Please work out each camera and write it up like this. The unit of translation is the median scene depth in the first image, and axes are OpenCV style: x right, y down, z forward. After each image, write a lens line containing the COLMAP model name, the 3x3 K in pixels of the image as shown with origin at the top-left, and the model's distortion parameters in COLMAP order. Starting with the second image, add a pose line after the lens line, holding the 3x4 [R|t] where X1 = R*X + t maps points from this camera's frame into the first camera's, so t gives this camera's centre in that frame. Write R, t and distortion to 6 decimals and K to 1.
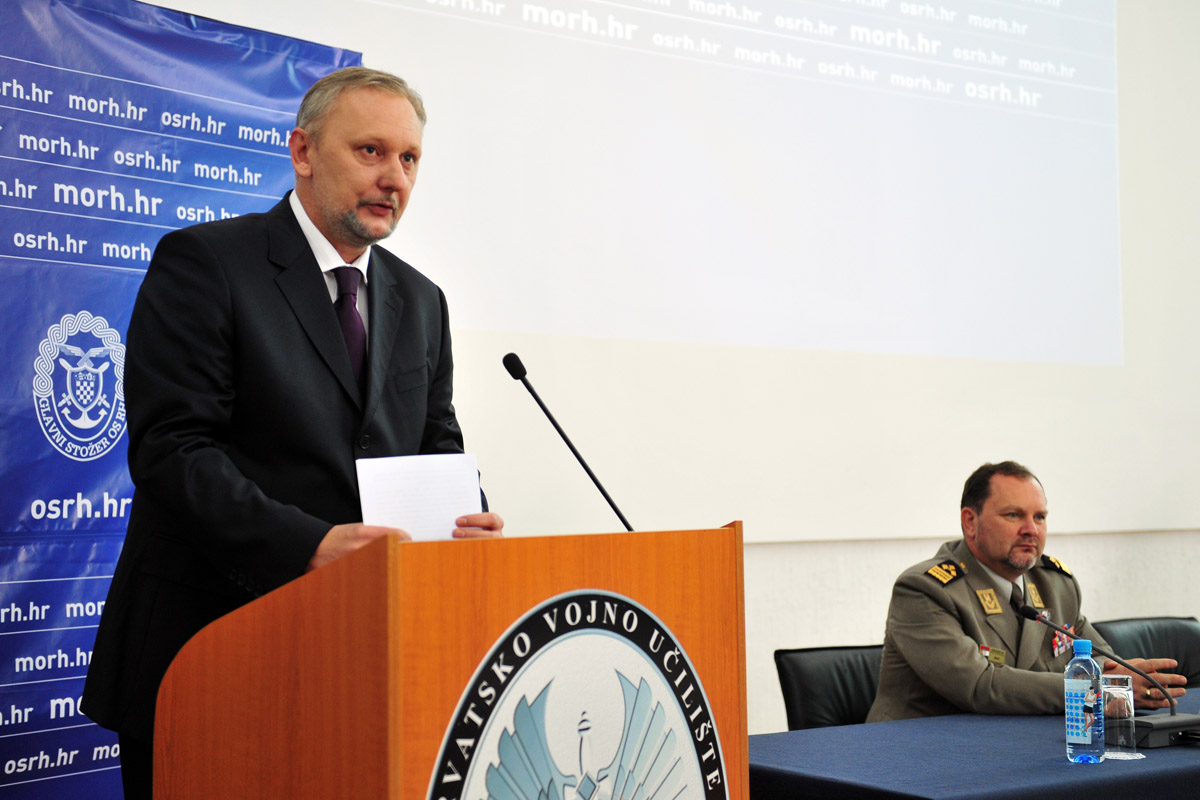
lens RADIAL K [[1779.7, 0, 600.0], [0, 1779.7, 400.0], [0, 0, 1]] dist [0.281806, -0.007858]
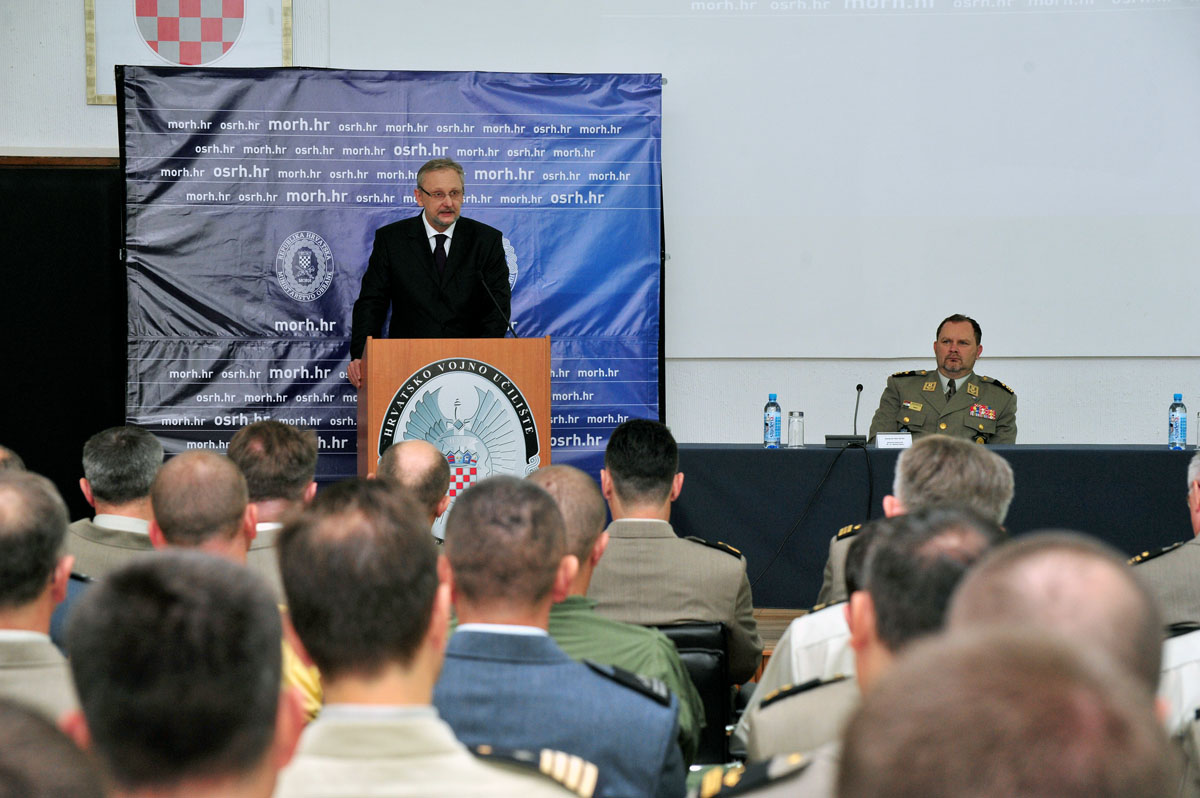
lens RADIAL K [[3526.4, 0, 600.0], [0, 3526.4, 399.0], [0, 0, 1]] dist [-0.029291, 0.152322]
pose [[0.792418, 0.022001, -0.609581, 3.432618], [0.023495, 0.997507, 0.066544, -0.188701], [0.609526, -0.067052, 0.789926, -3.165390]]
